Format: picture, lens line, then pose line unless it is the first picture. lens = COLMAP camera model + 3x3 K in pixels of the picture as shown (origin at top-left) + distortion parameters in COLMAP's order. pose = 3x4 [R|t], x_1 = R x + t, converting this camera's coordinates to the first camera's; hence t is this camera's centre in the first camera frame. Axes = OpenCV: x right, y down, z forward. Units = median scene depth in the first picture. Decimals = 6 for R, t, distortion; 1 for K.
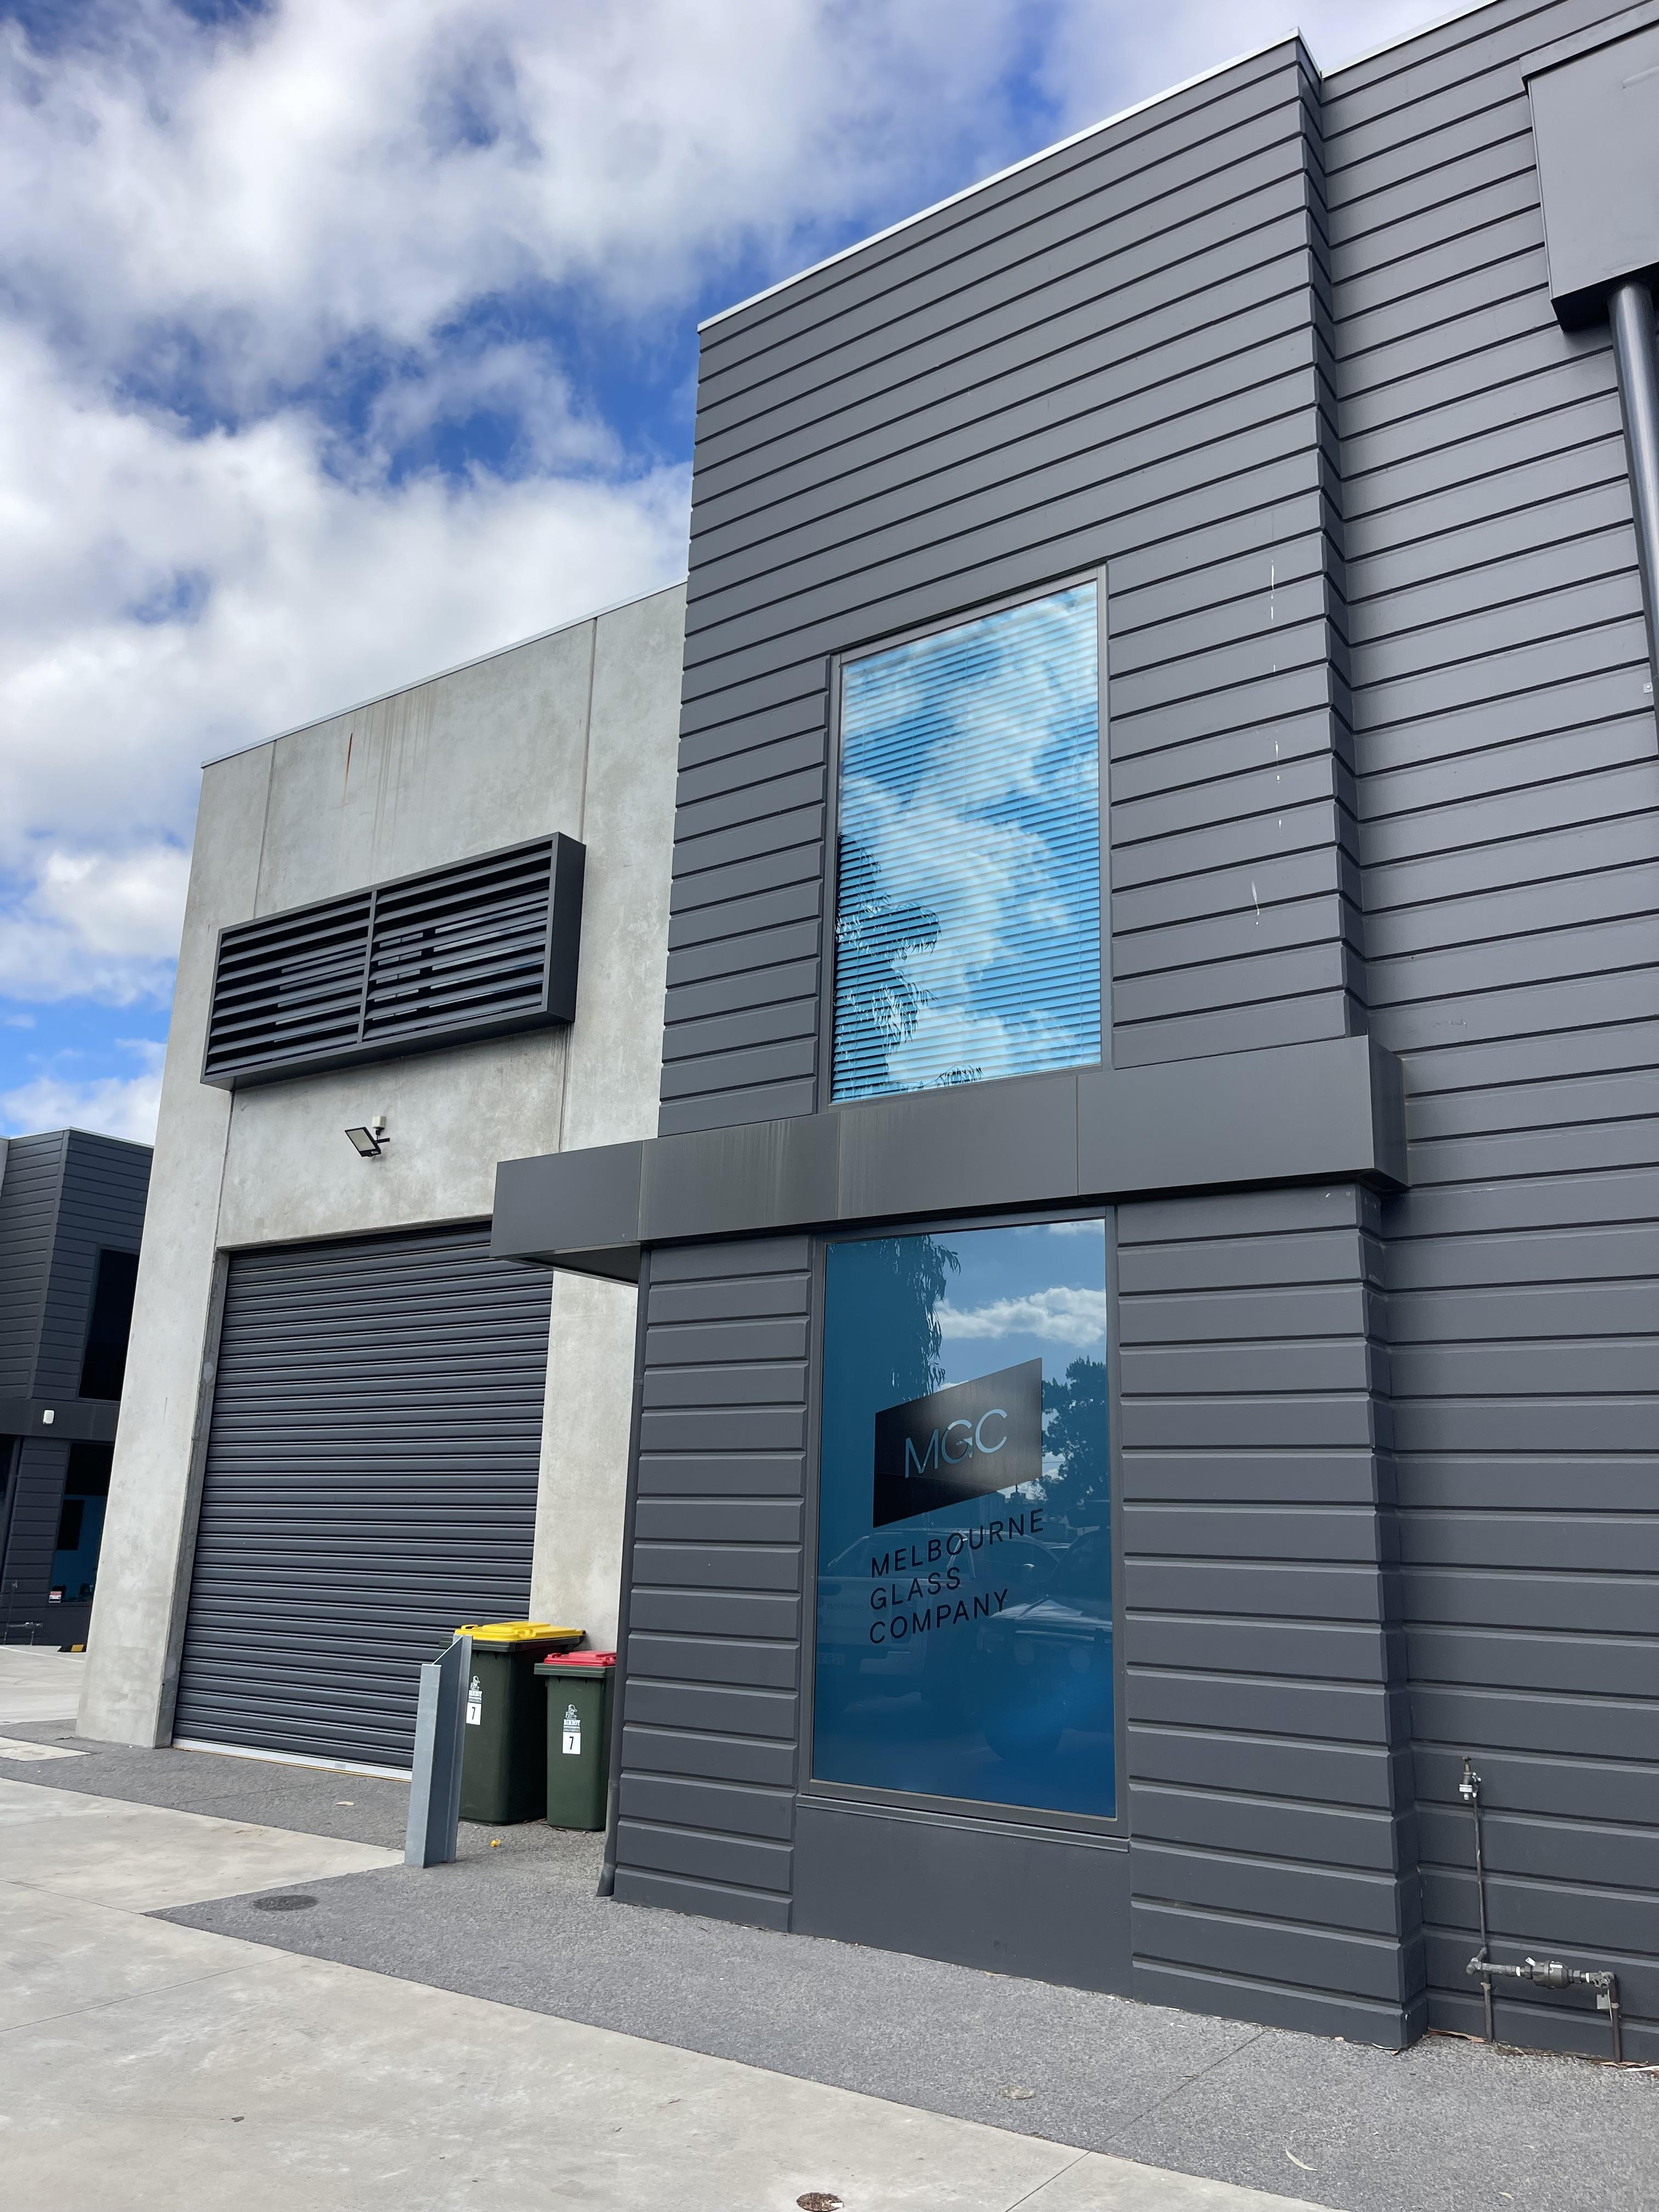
lens RADIAL K [[1665.1, 0, 830.4], [0, 1665.1, 1114.6], [0, 0, 1]] dist [0.052842, -0.004262]
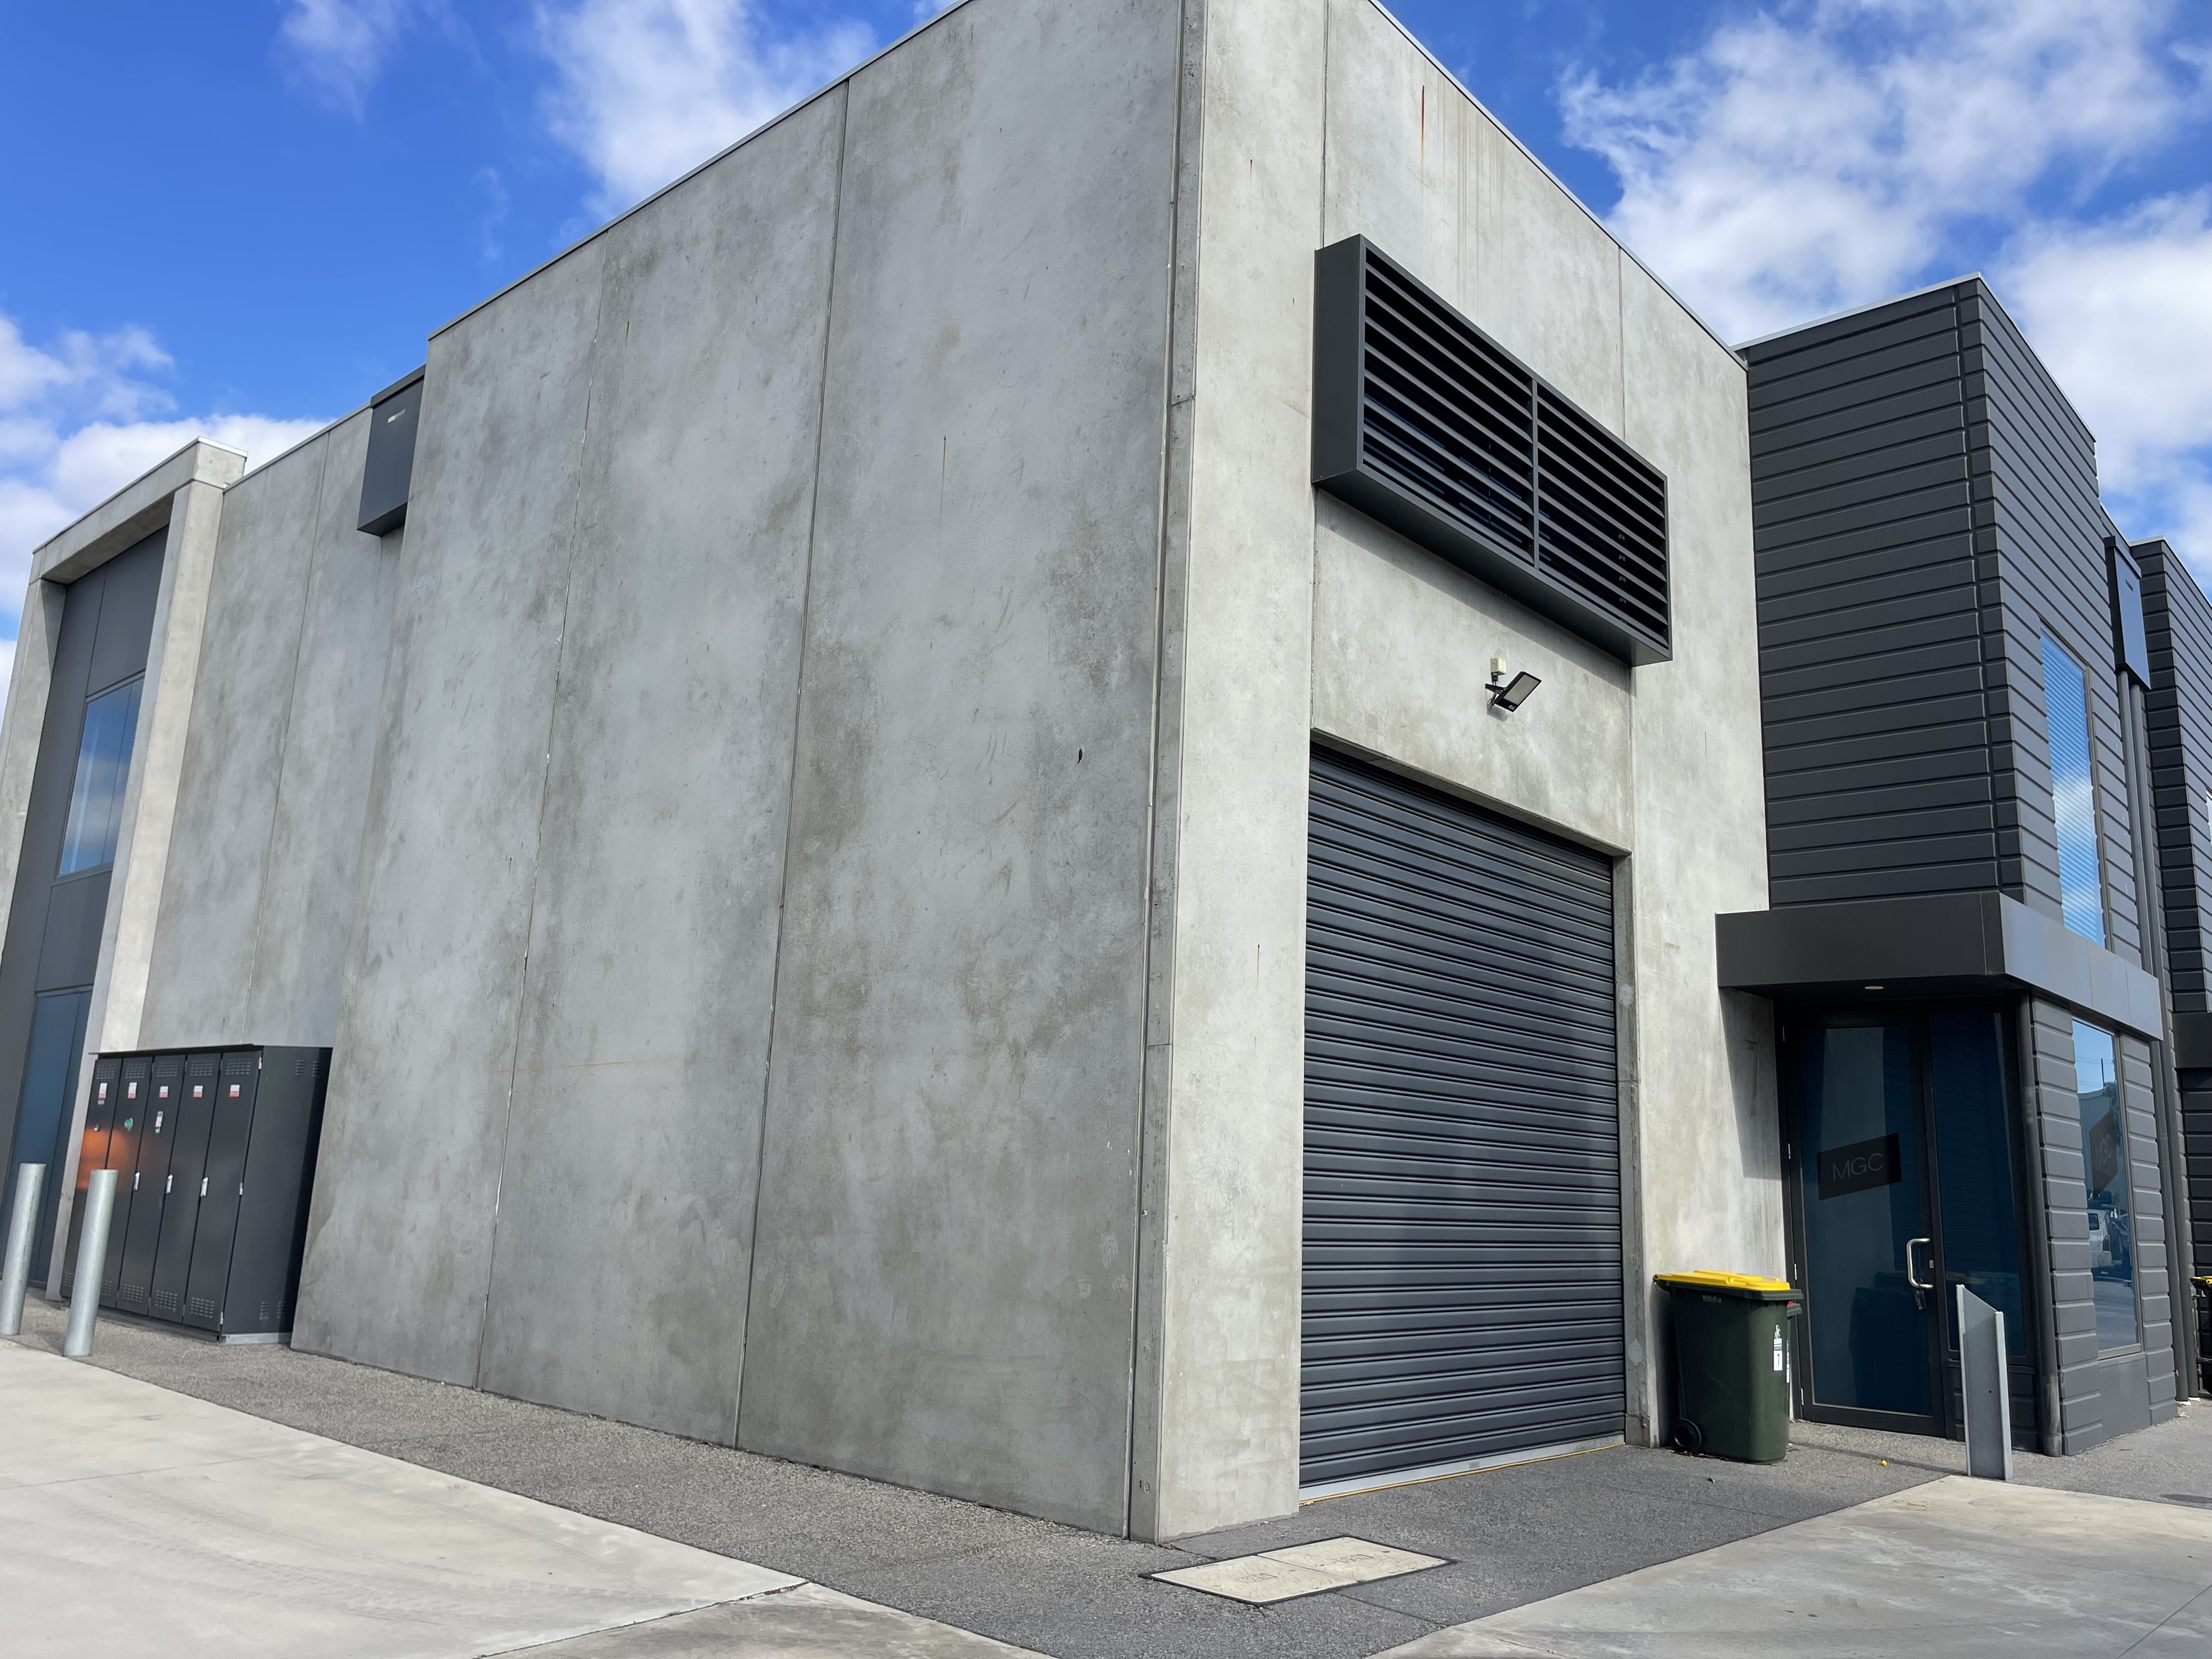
lens RADIAL K [[1665.1, 0, 1108.9], [0, 1665.1, 821.5], [0, 0, 1]] dist [0.052842, -0.004262]
pose [[0.115113, 0.187401, 0.975515, -1.021187], [-0.281239, 0.948011, -0.148930, 0.237453], [-0.952709, -0.257209, 0.161833, 0.997324]]
